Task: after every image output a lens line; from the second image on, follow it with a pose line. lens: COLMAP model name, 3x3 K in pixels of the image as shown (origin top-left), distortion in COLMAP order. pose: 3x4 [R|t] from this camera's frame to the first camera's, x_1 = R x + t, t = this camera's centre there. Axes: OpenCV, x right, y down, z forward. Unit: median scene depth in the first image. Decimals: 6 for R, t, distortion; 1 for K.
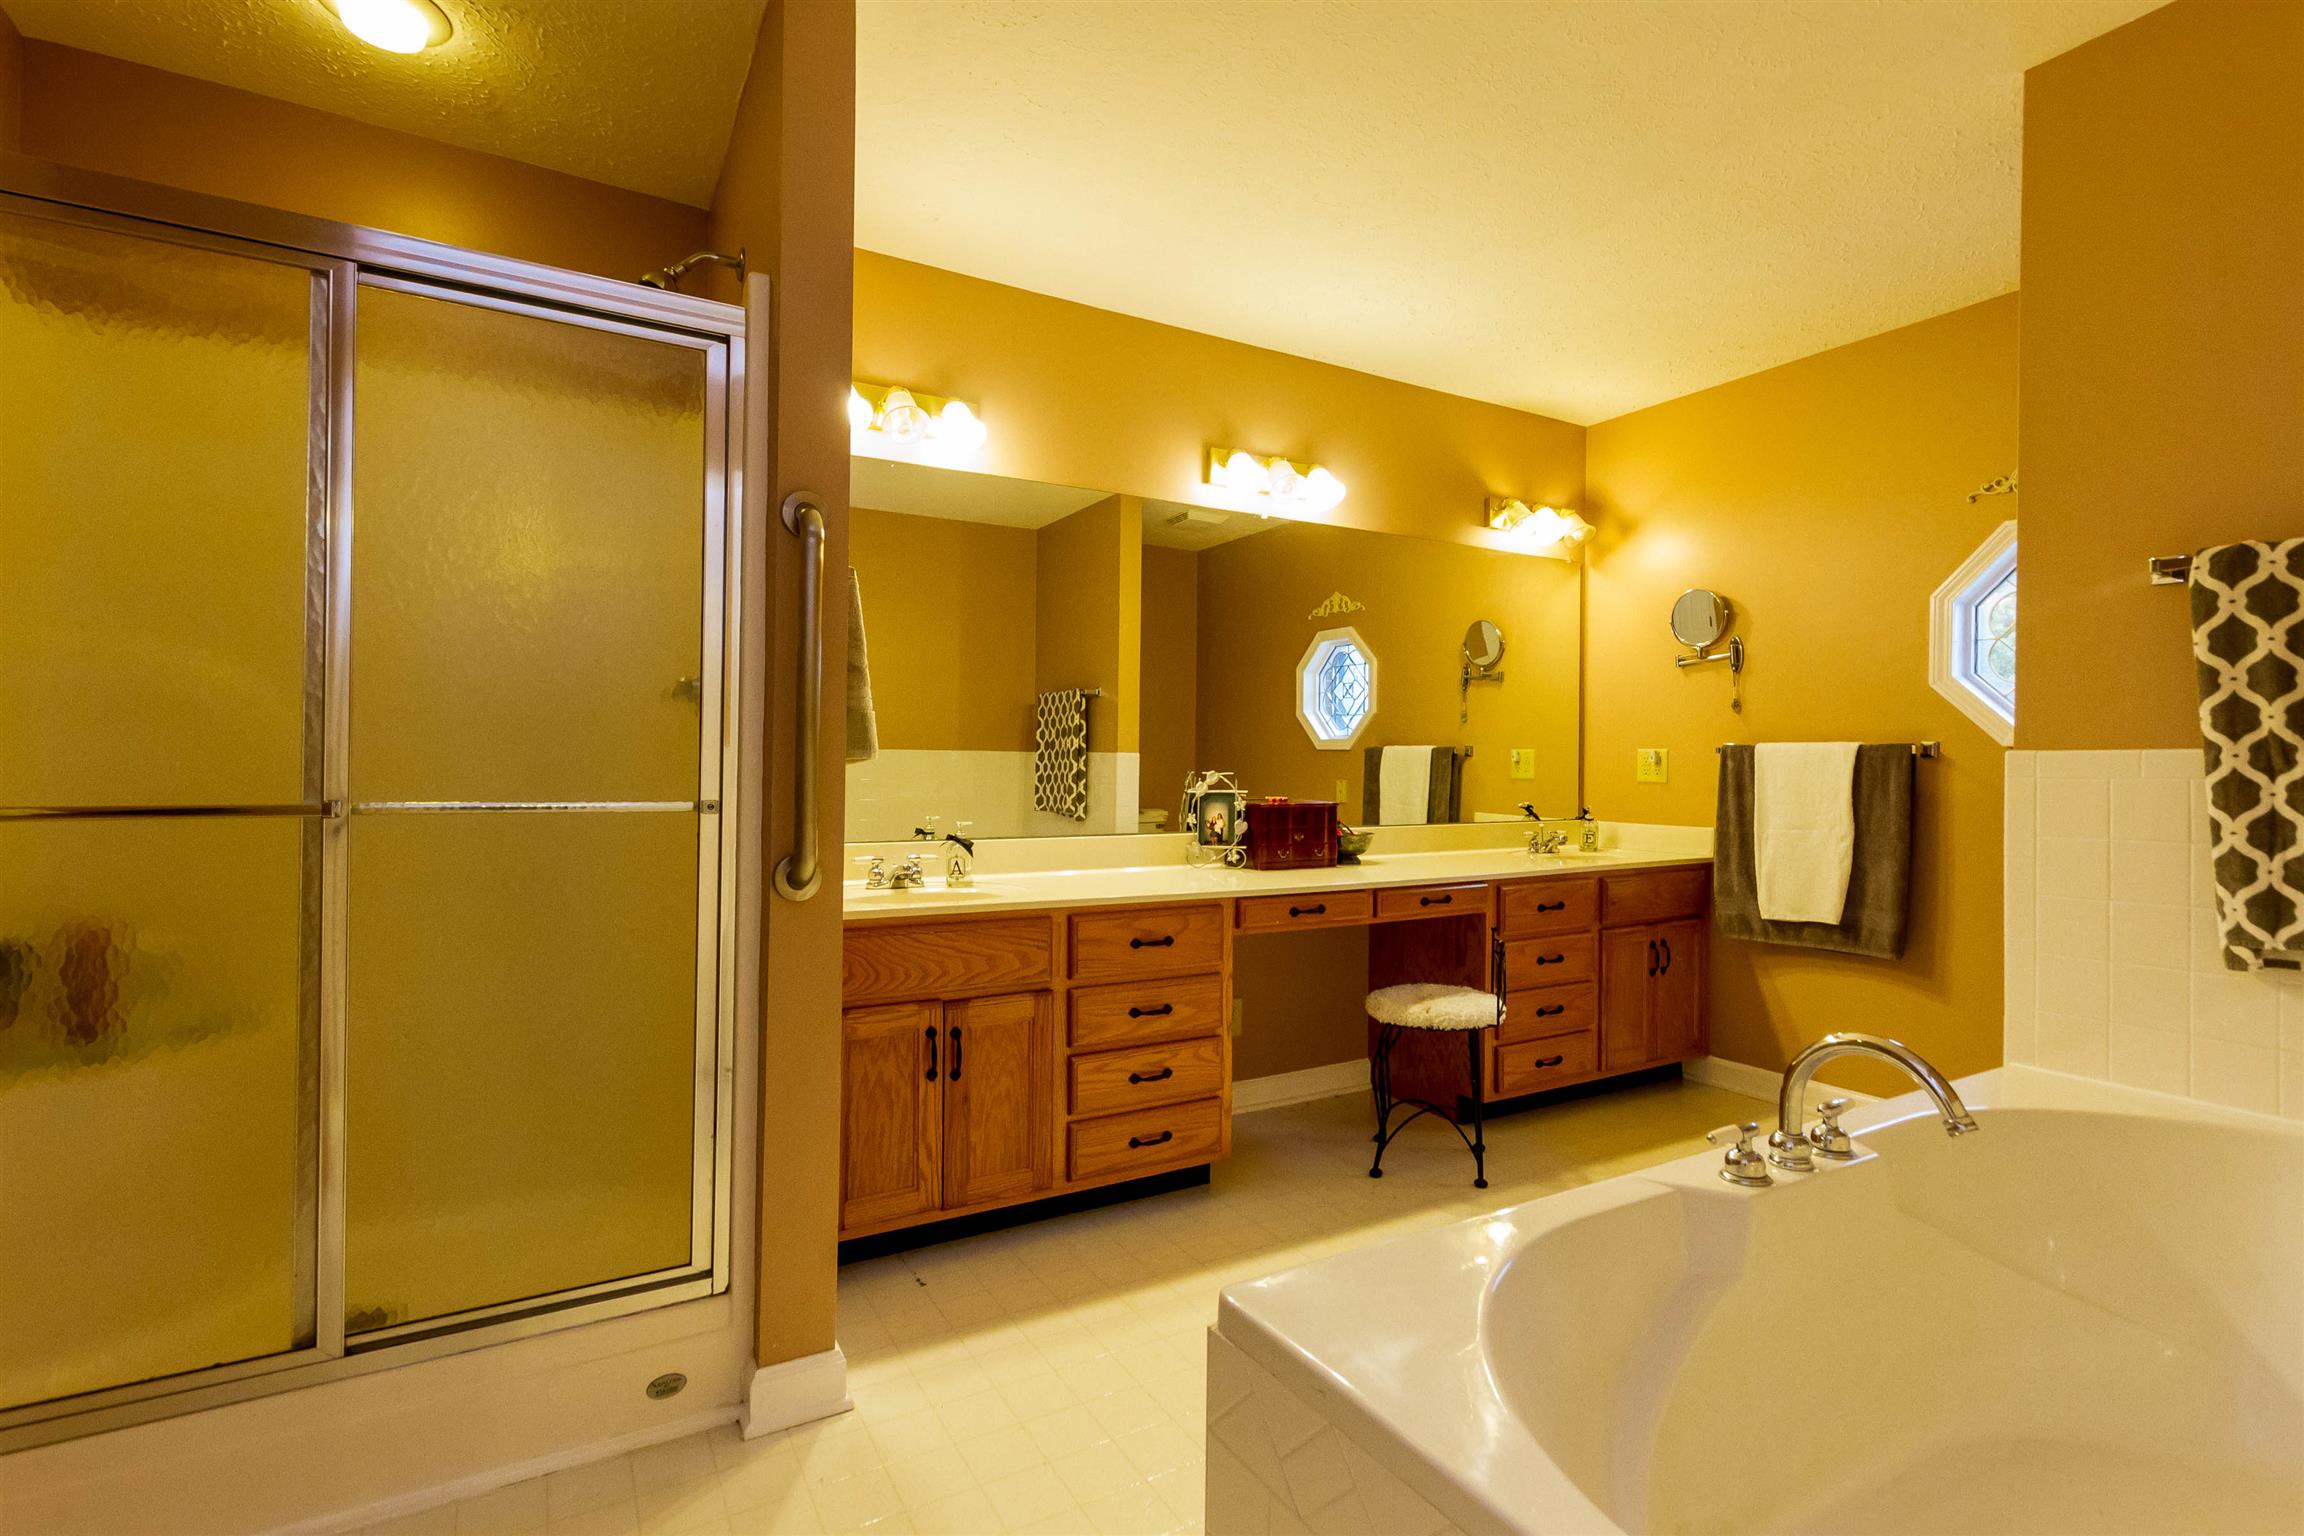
lens RADIAL K [[1068.0, 0, 1157.9], [0, 1068.0, 765.7], [0, 0, 1]] dist [0.000081, 0.001058]
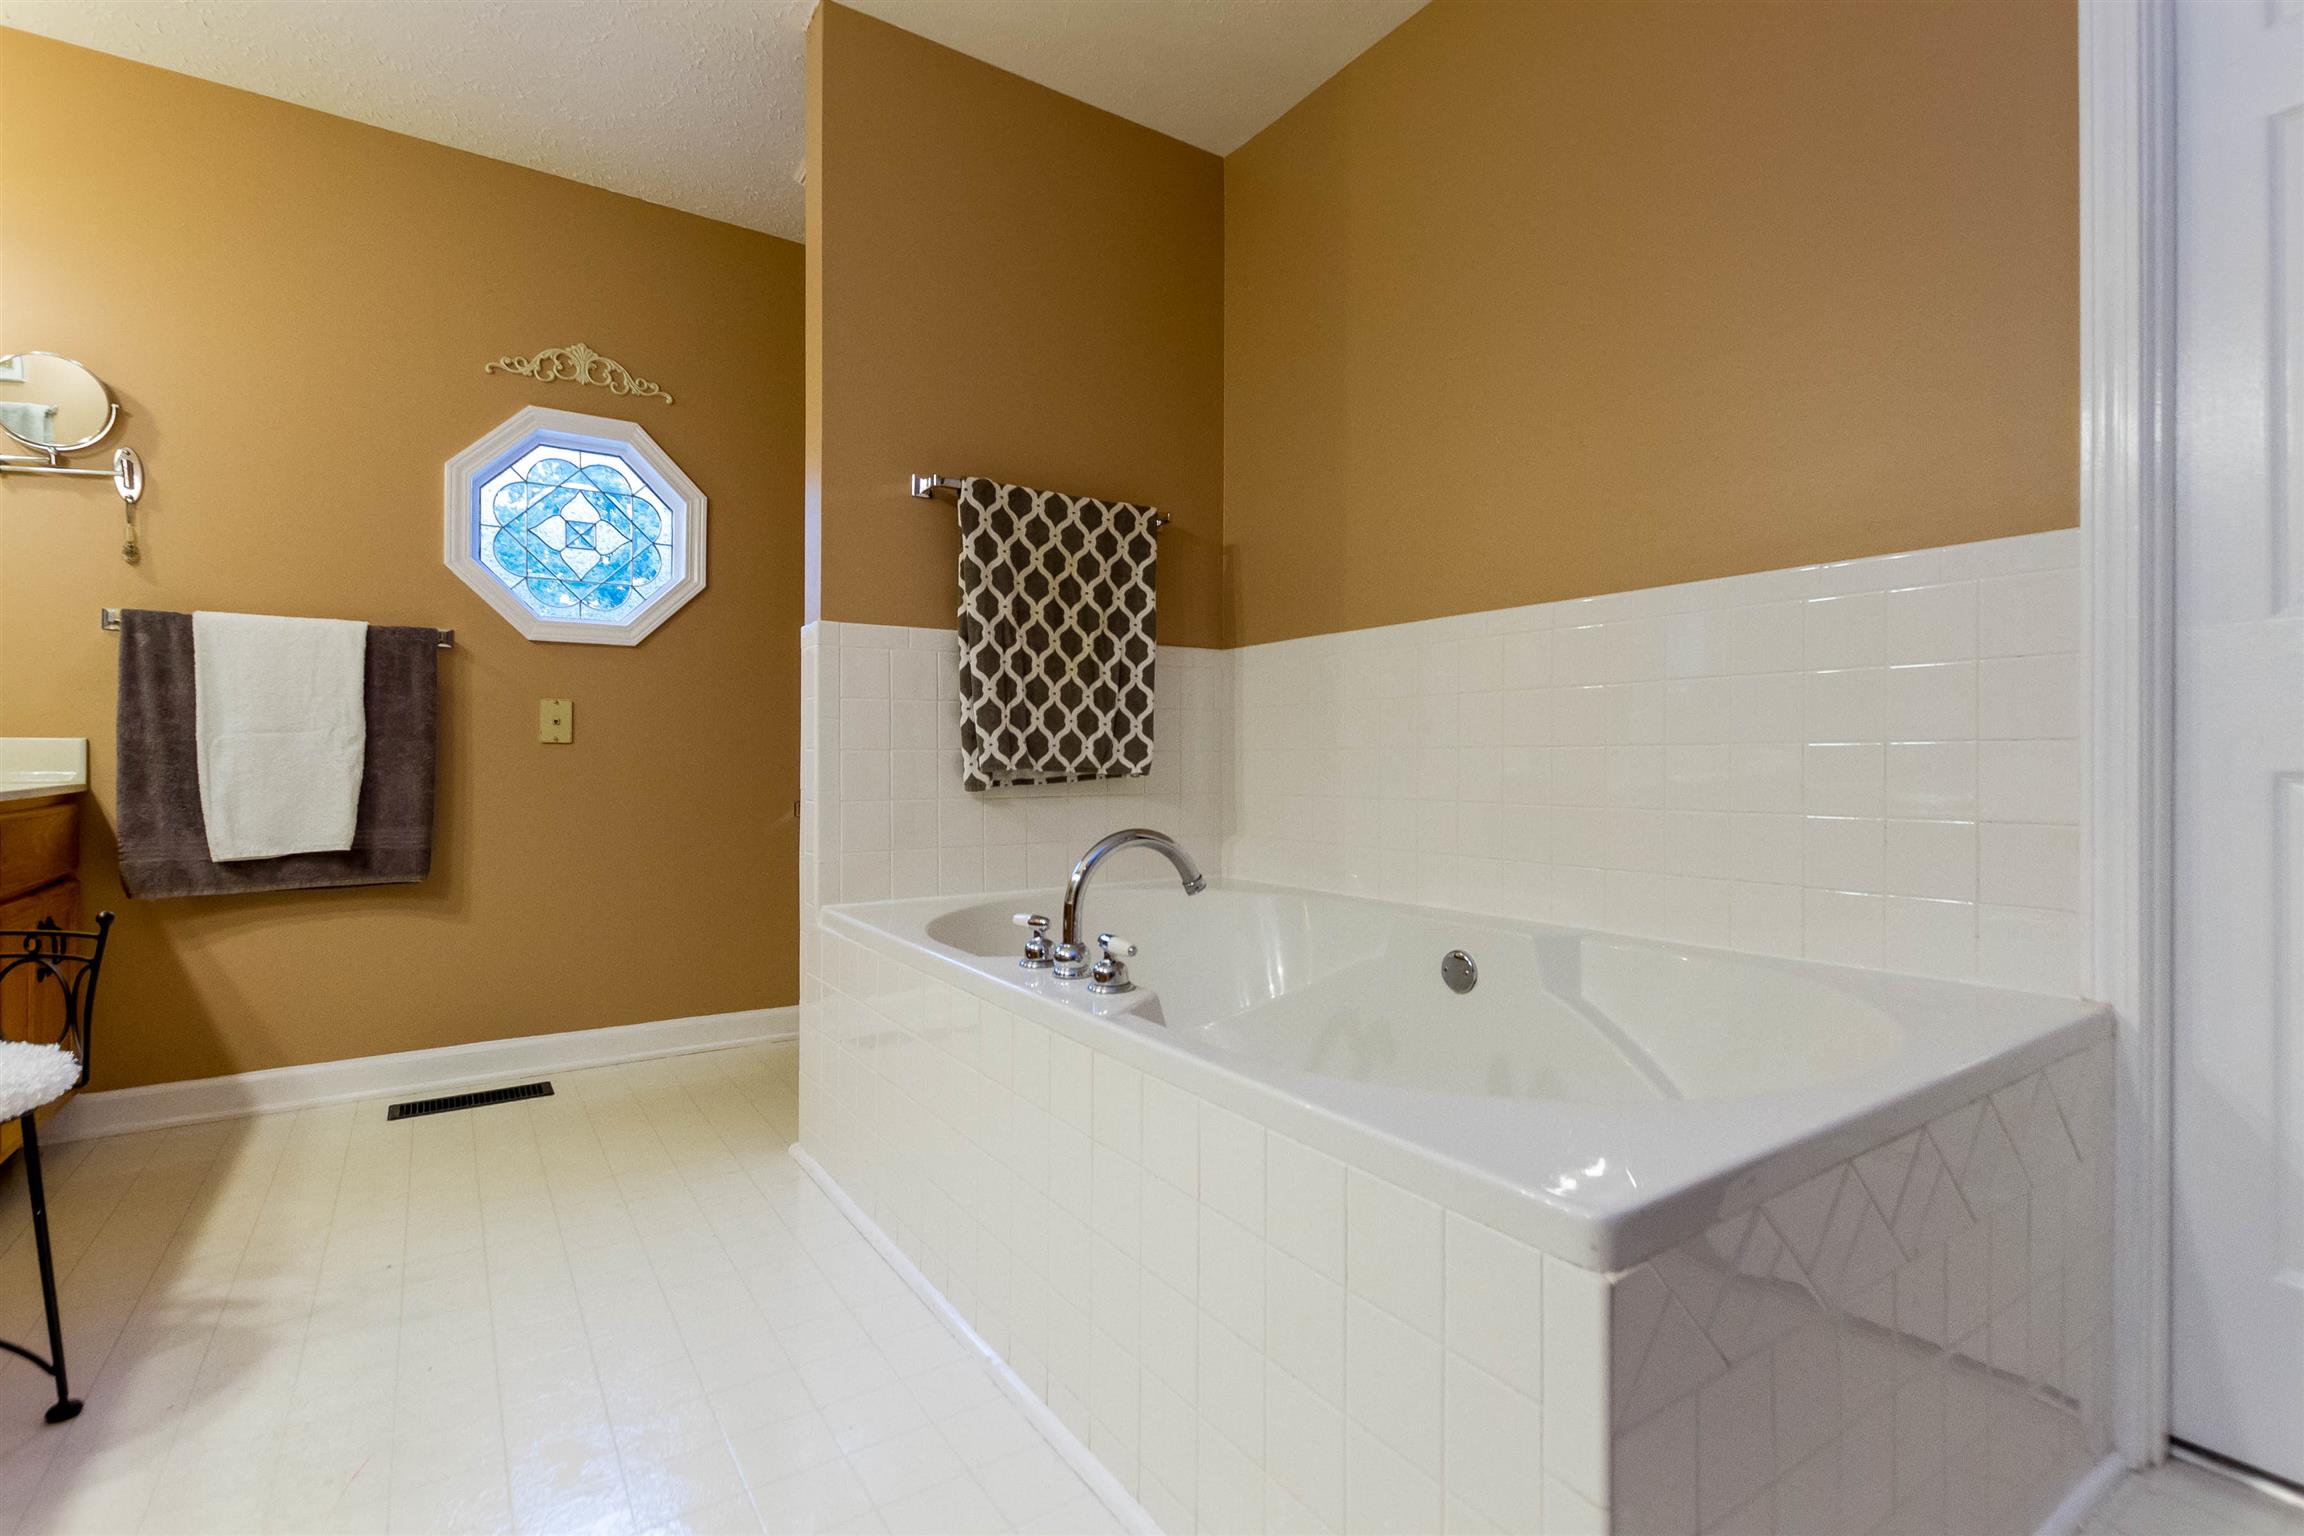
lens RADIAL K [[1068.0, 0, 1160.4], [0, 1068.0, 770.1], [0, 0, 1]] dist [0.000081, 0.001058]
pose [[-0.064370, -0.017385, 0.997775, -0.187304], [-0.005170, 0.999841, 0.017087, 0.071889], [-0.997913, -0.004059, -0.064450, 0.447053]]
